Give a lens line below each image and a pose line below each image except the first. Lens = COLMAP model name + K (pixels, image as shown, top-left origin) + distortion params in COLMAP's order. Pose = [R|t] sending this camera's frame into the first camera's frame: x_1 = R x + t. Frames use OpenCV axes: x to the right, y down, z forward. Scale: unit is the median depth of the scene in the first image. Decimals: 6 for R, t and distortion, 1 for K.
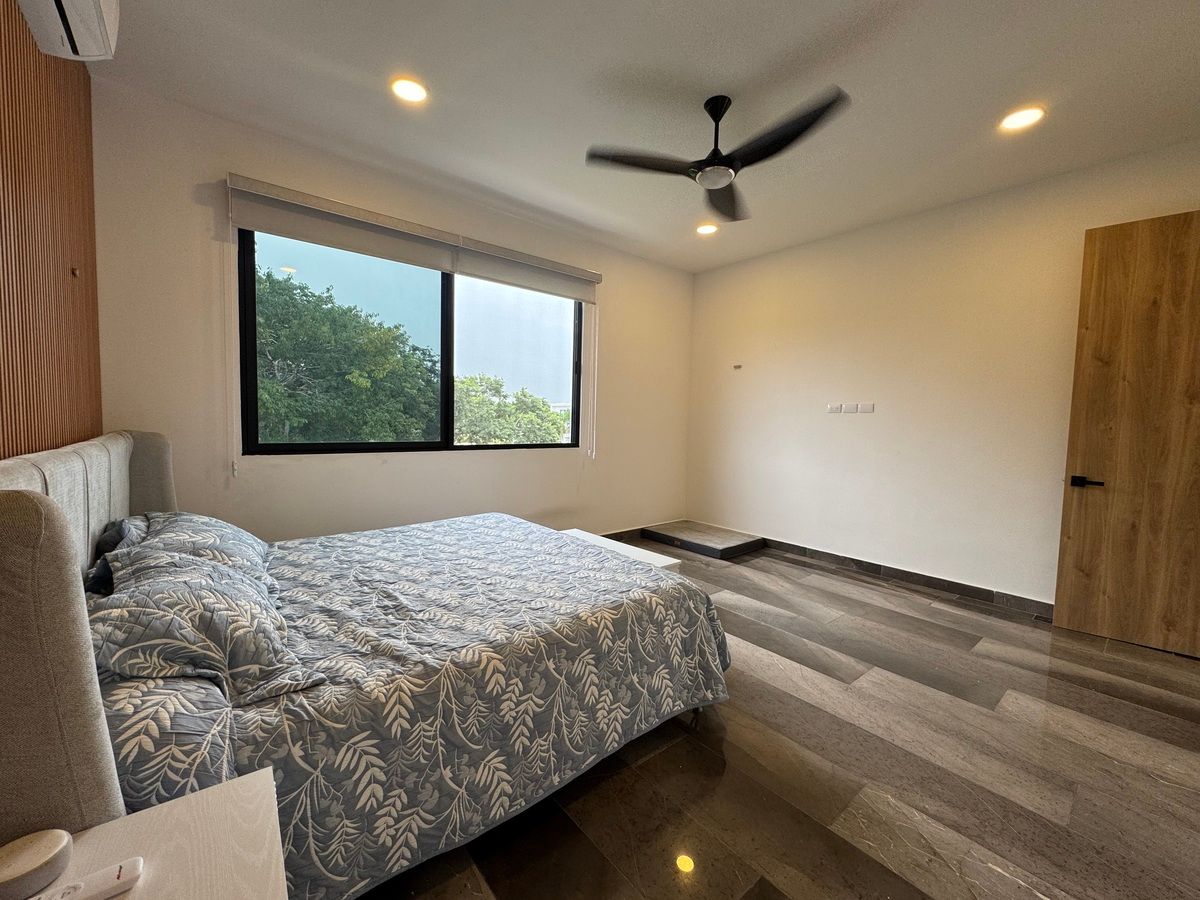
lens RADIAL K [[480.4, 0, 601.0], [0, 480.4, 449.5], [0, 0, 1]] dist [-0.003560, -0.000148]
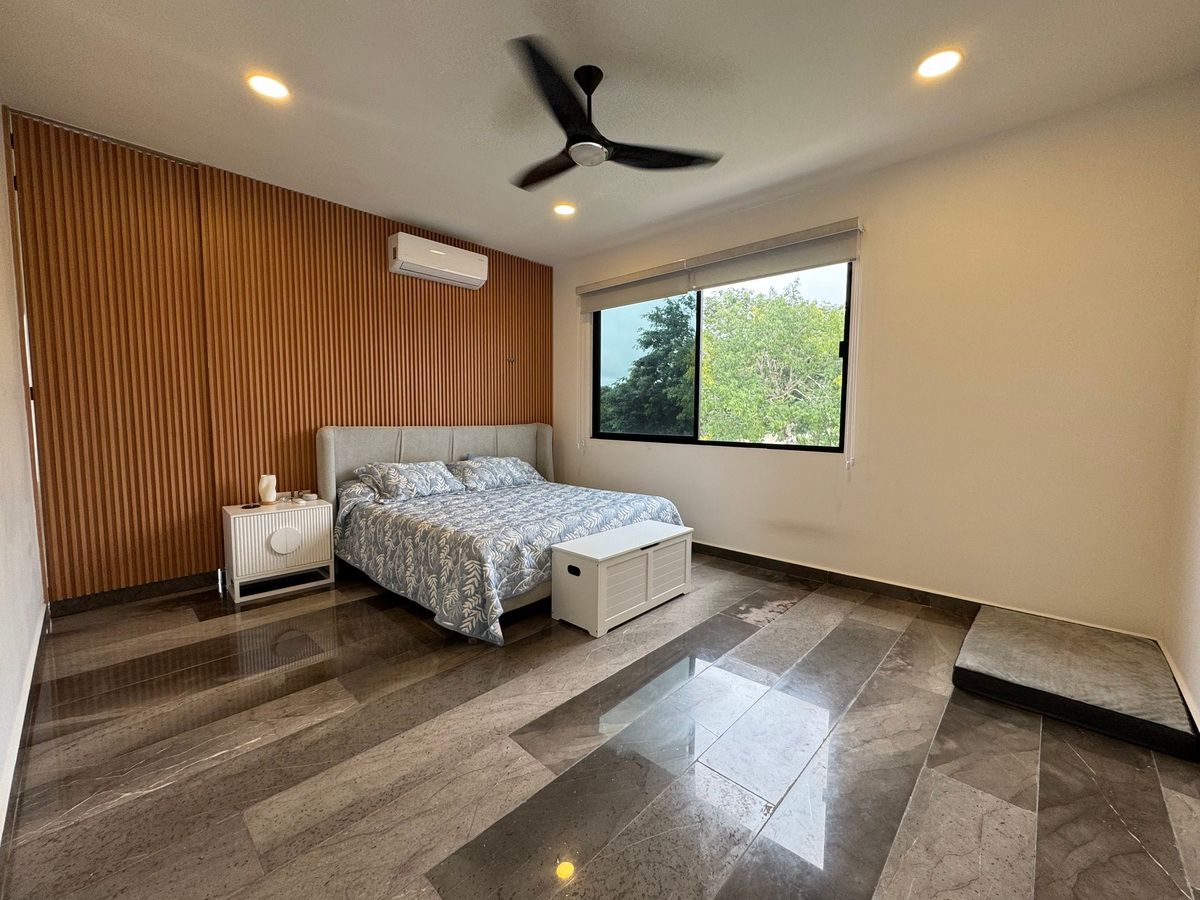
lens RADIAL K [[480.4, 0, 601.0], [0, 480.4, 449.5], [0, 0, 1]] dist [-0.003560, -0.000148]
pose [[0.118279, 0.053614, -0.991532, 0.964118], [-0.065160, 0.996808, 0.046127, -0.028701], [0.990840, 0.059152, 0.121395, 0.755417]]
